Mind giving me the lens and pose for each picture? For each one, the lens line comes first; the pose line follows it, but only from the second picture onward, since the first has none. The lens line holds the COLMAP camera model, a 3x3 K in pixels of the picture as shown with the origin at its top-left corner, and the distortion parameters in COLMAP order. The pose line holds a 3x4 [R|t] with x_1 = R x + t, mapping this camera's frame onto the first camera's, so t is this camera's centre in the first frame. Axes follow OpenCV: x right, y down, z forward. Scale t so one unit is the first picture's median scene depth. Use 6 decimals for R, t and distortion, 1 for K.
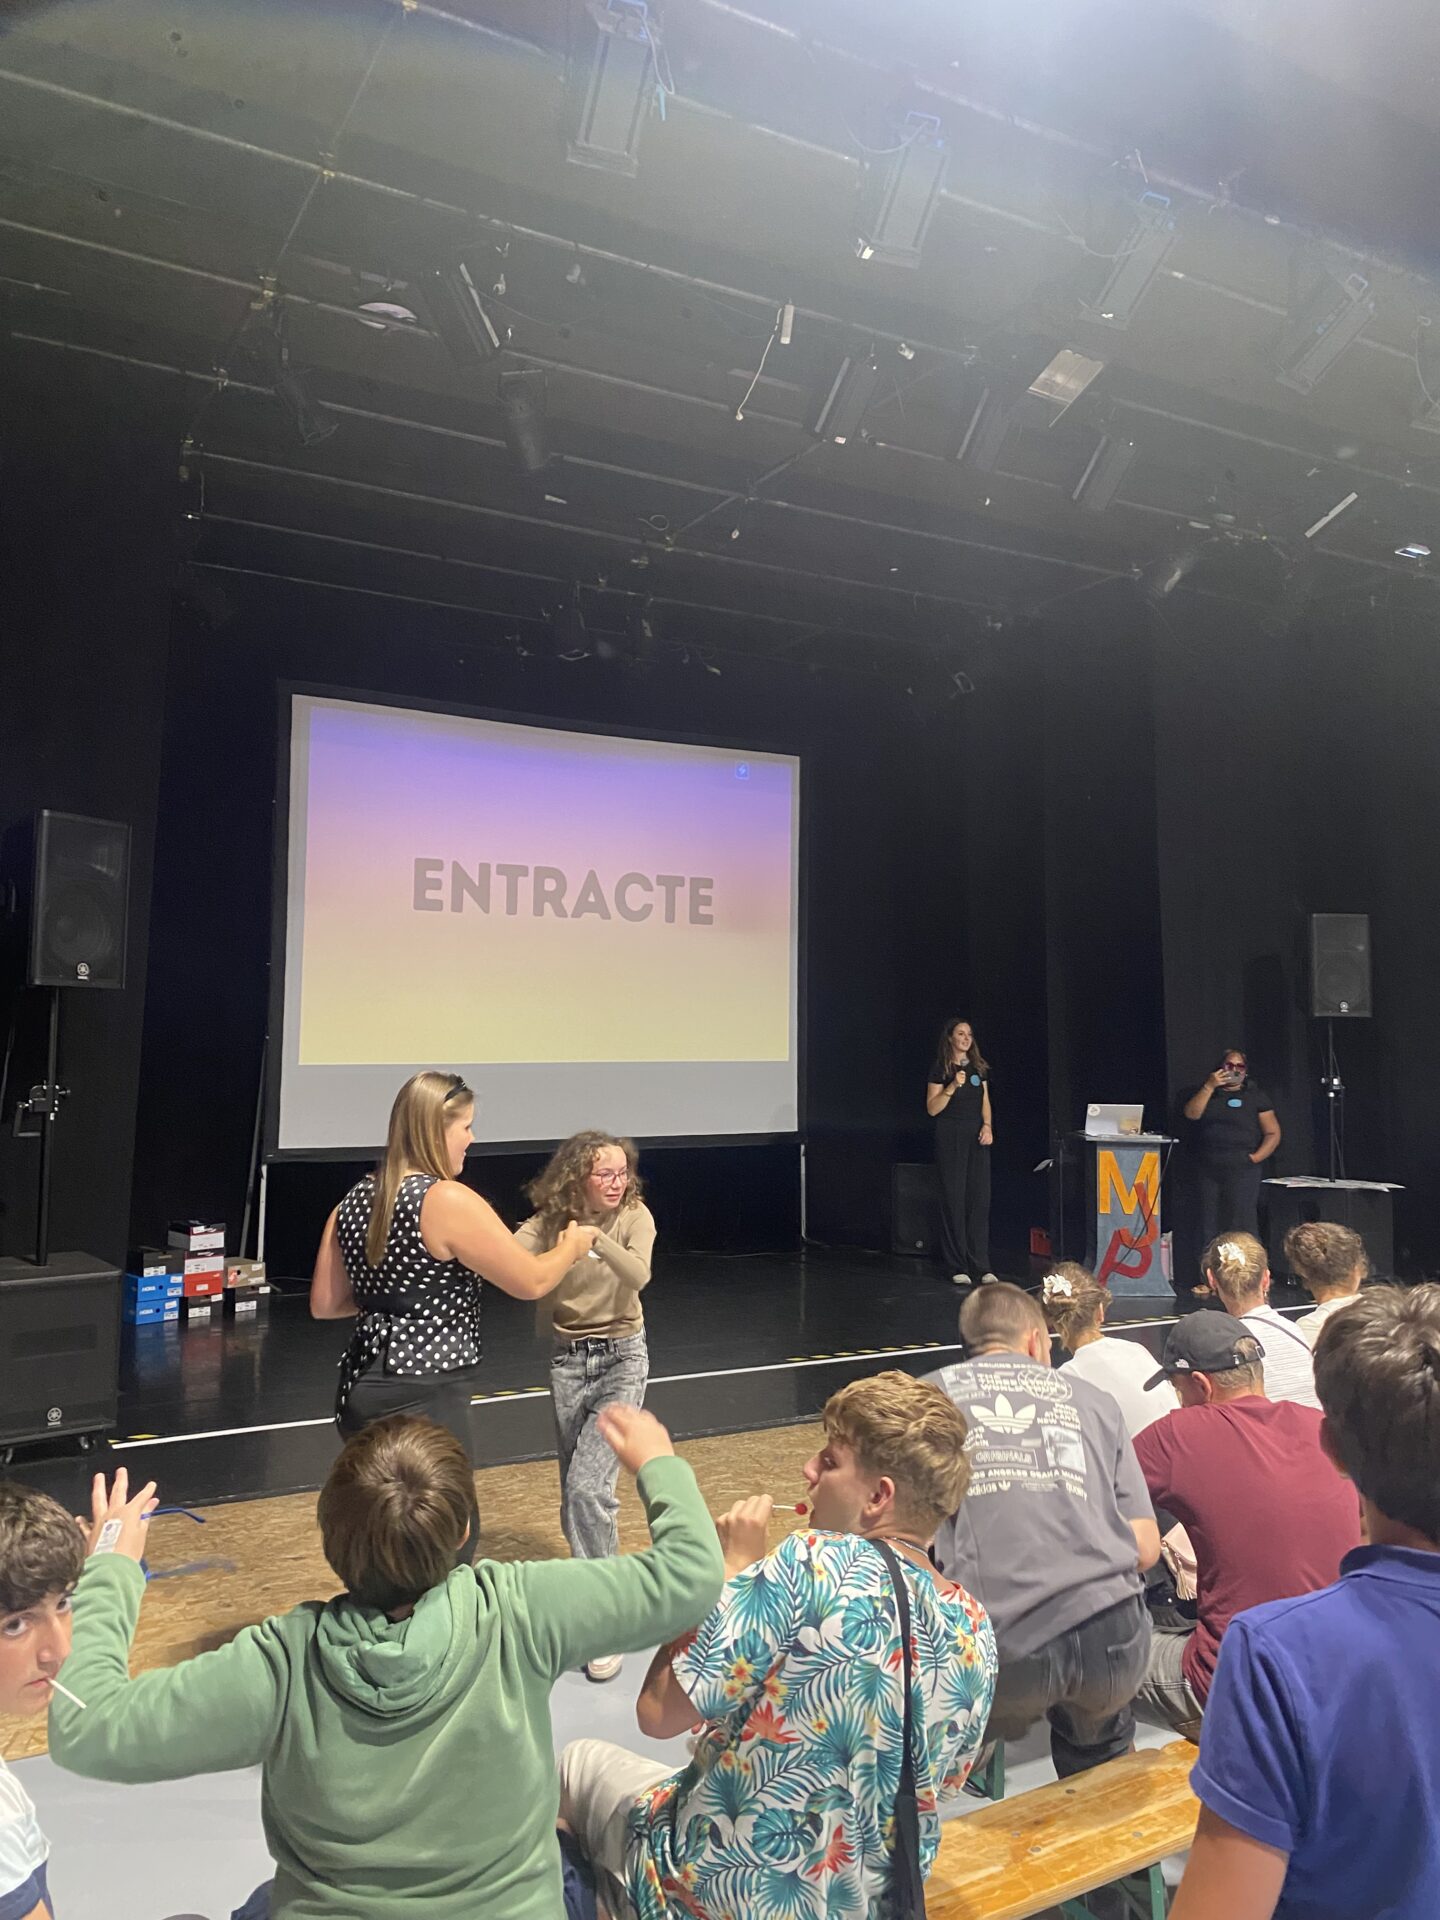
lens RADIAL K [[1413.8, 0, 720.0], [0, 1413.8, 960.0], [0, 0, 1]] dist [-0.004935, -0.007721]
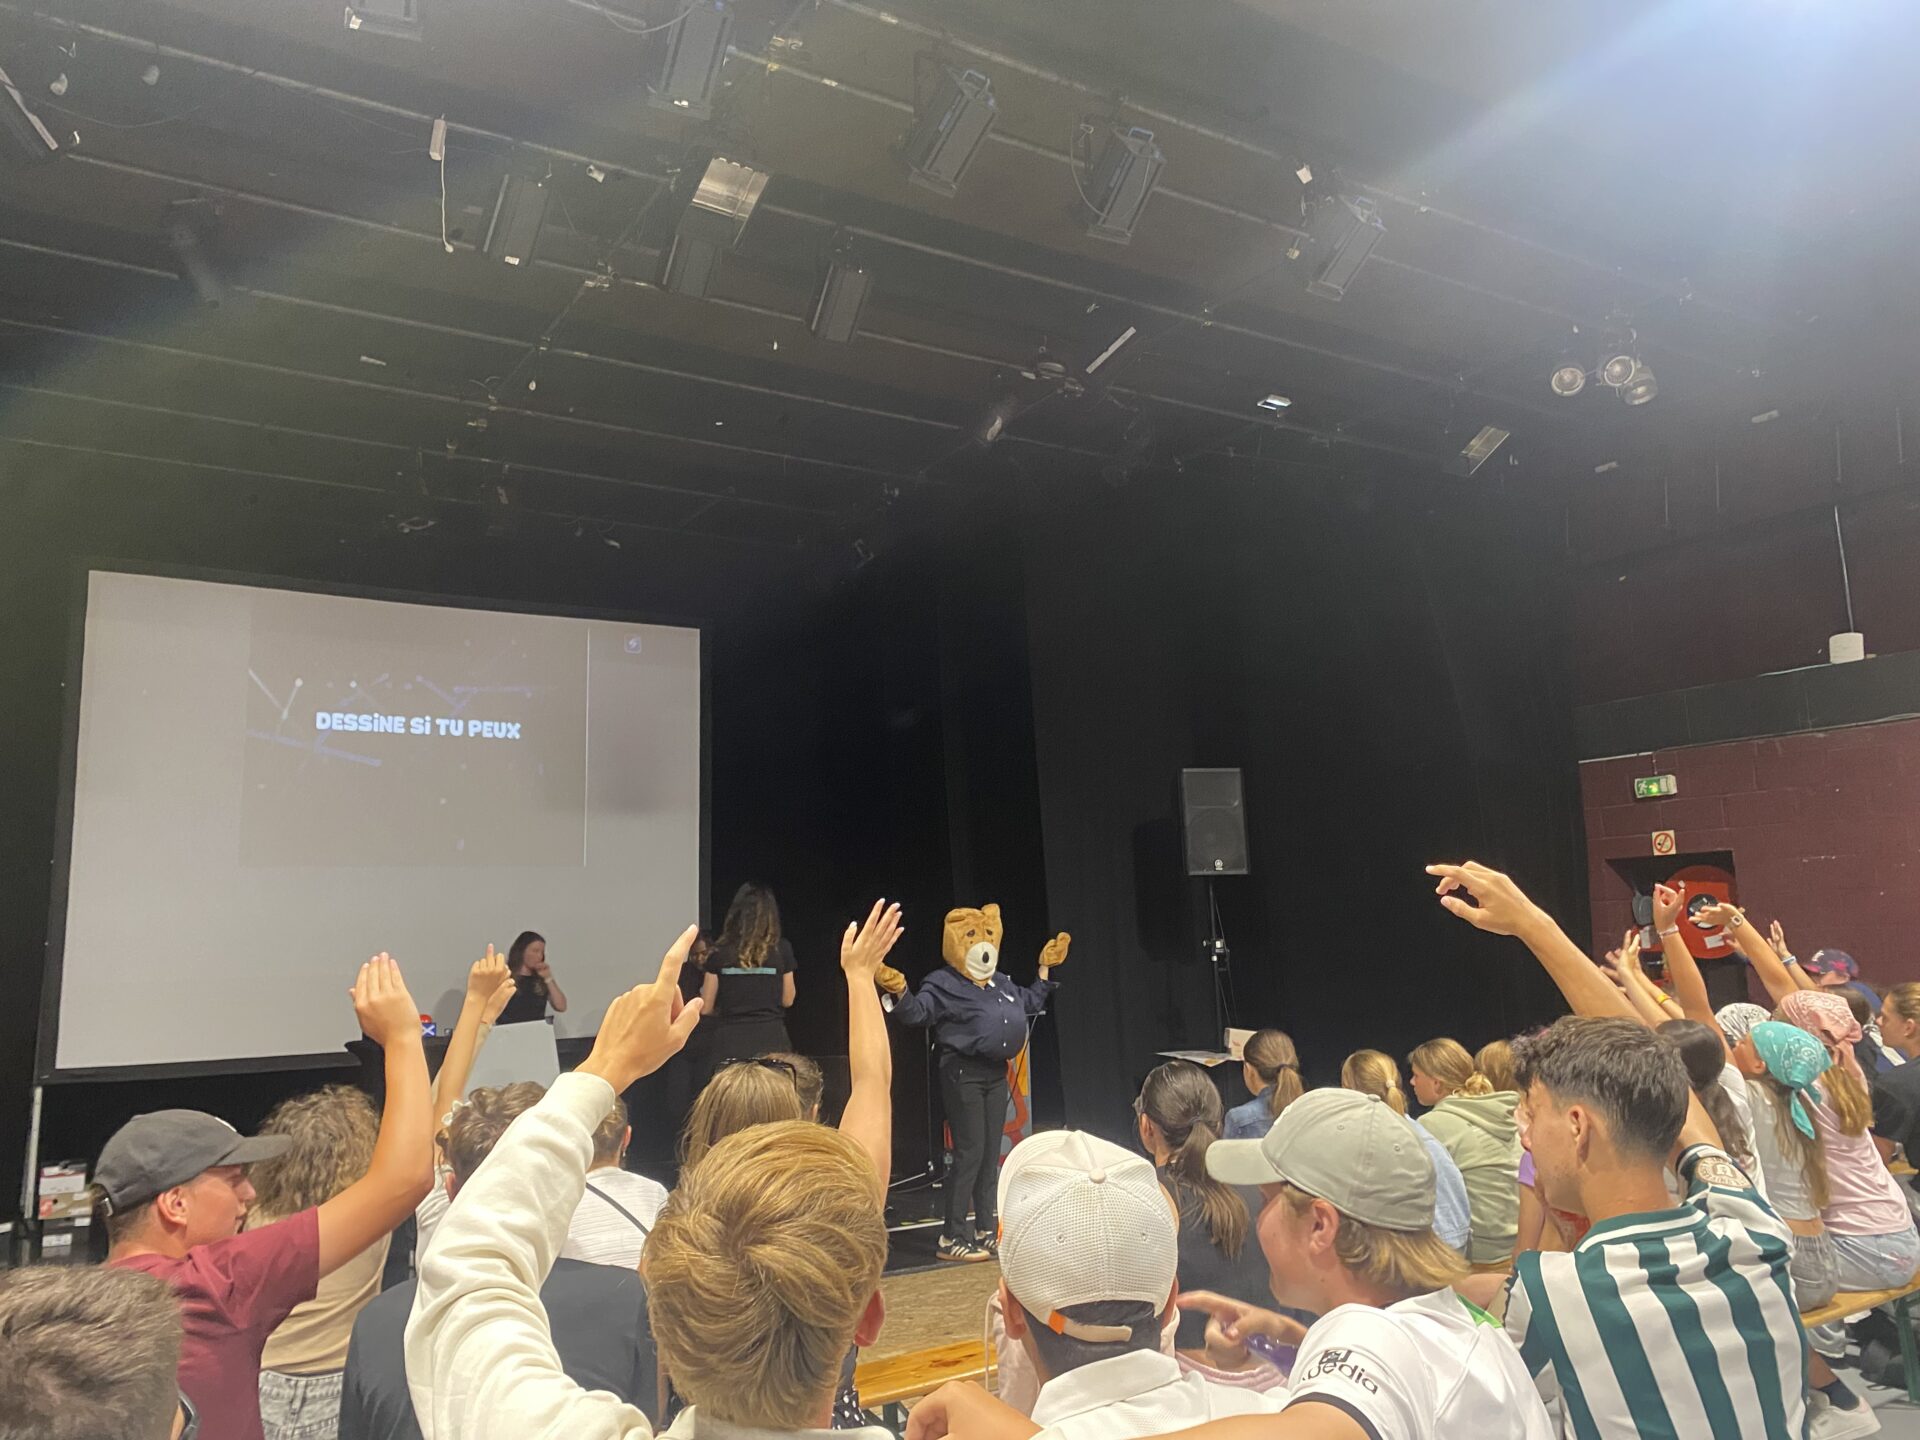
lens RADIAL K [[1413.8, 0, 960.0], [0, 1413.8, 720.0], [0, 0, 1]] dist [-0.004935, -0.007721]
pose [[0.996659, -0.029178, 0.076281, 0.197719], [0.036900, 0.994113, -0.101875, 0.027010], [-0.072860, 0.104349, 0.991868, 0.053468]]
